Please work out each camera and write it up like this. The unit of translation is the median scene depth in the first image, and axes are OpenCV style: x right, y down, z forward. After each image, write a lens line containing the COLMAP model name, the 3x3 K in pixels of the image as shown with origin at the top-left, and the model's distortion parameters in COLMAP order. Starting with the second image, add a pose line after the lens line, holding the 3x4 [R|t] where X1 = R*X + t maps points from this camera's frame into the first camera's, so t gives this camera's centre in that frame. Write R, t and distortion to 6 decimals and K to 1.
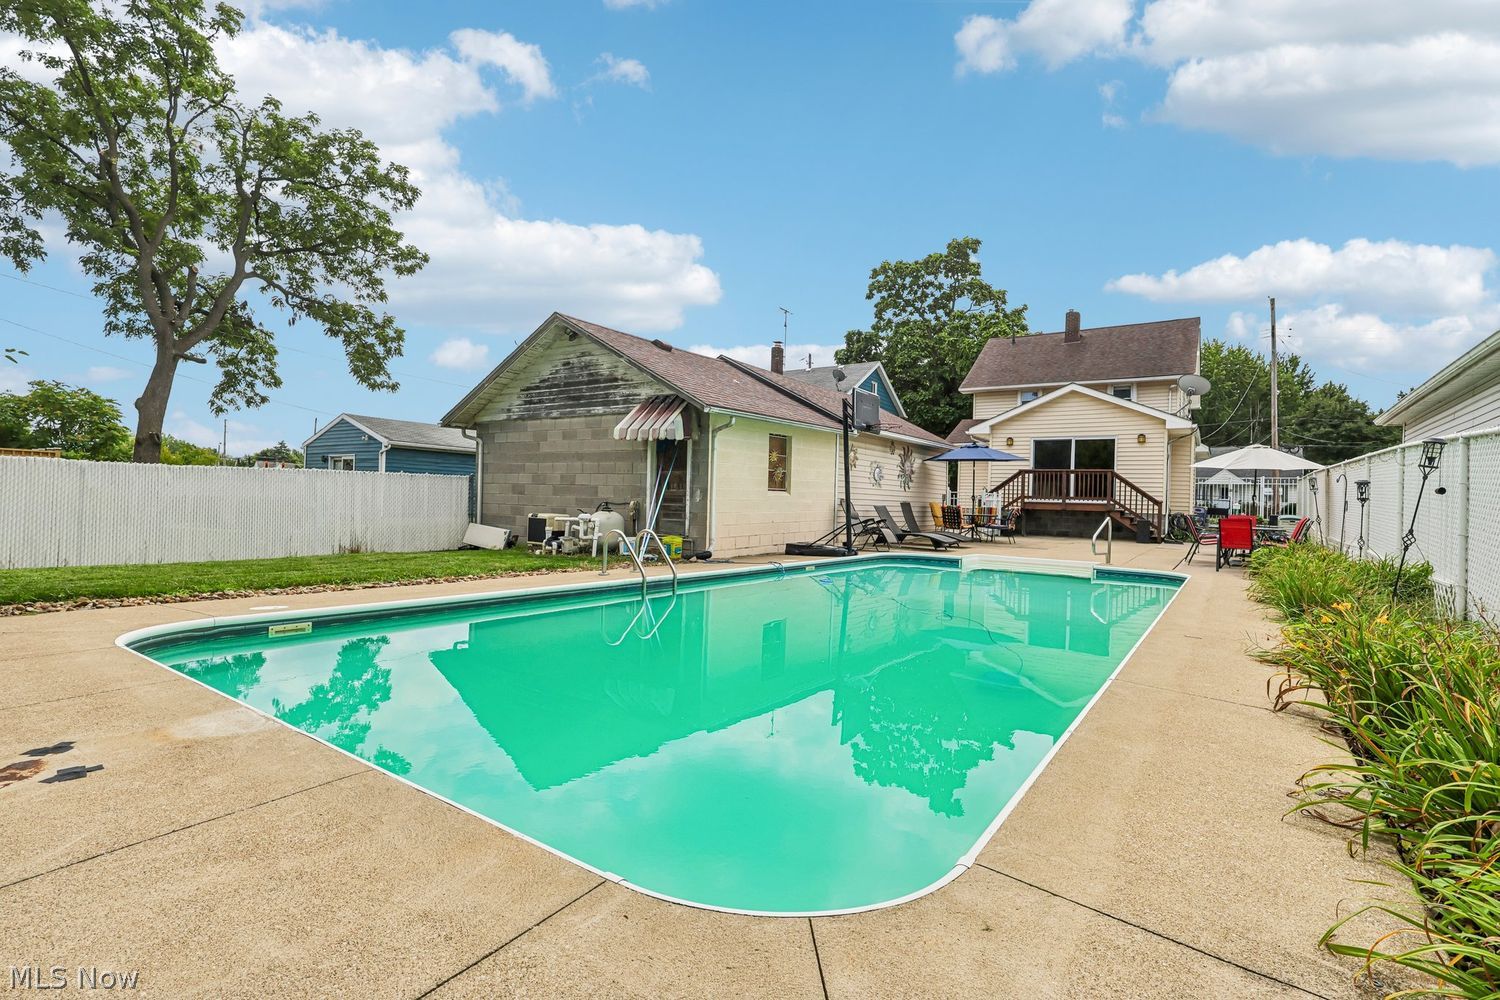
lens RADIAL K [[708.3, 0, 740.7], [0, 708.3, 507.6], [0, 0, 1]] dist [-0.000851, 0.000444]
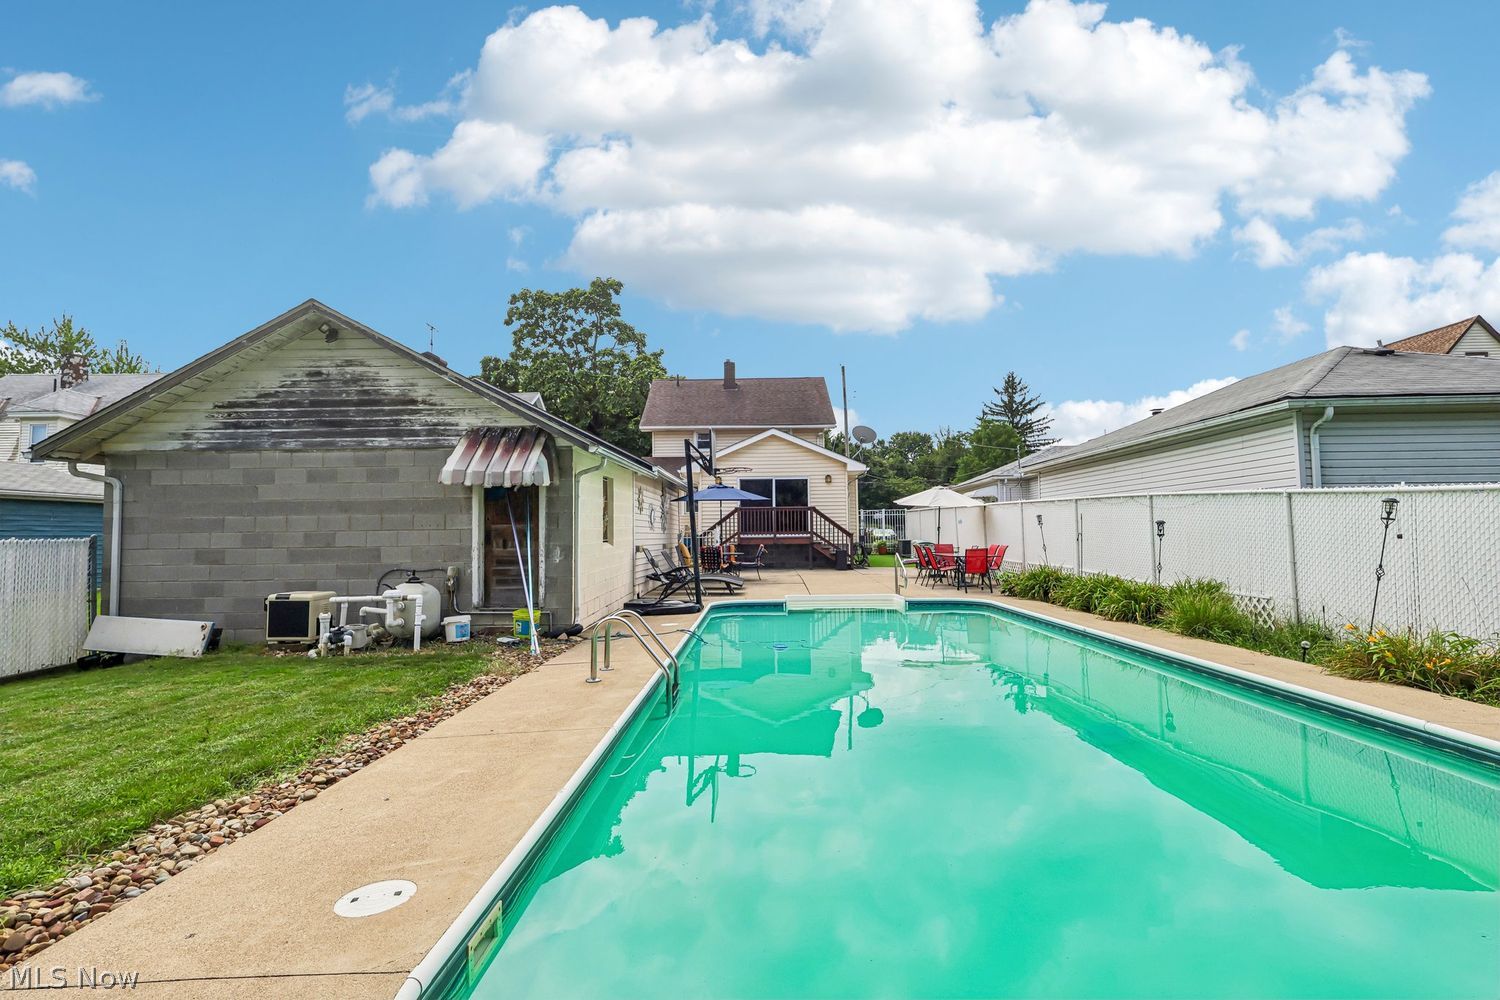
lens RADIAL K [[707.5, 0, 656.6], [0, 707.5, 498.1], [0, 0, 1]] dist [-0.002299, -0.000622]
pose [[0.825240, -0.014298, 0.564601, -0.328047], [0.043438, 0.998325, -0.038209, -0.035818], [-0.563109, 0.056057, 0.824479, 0.220071]]
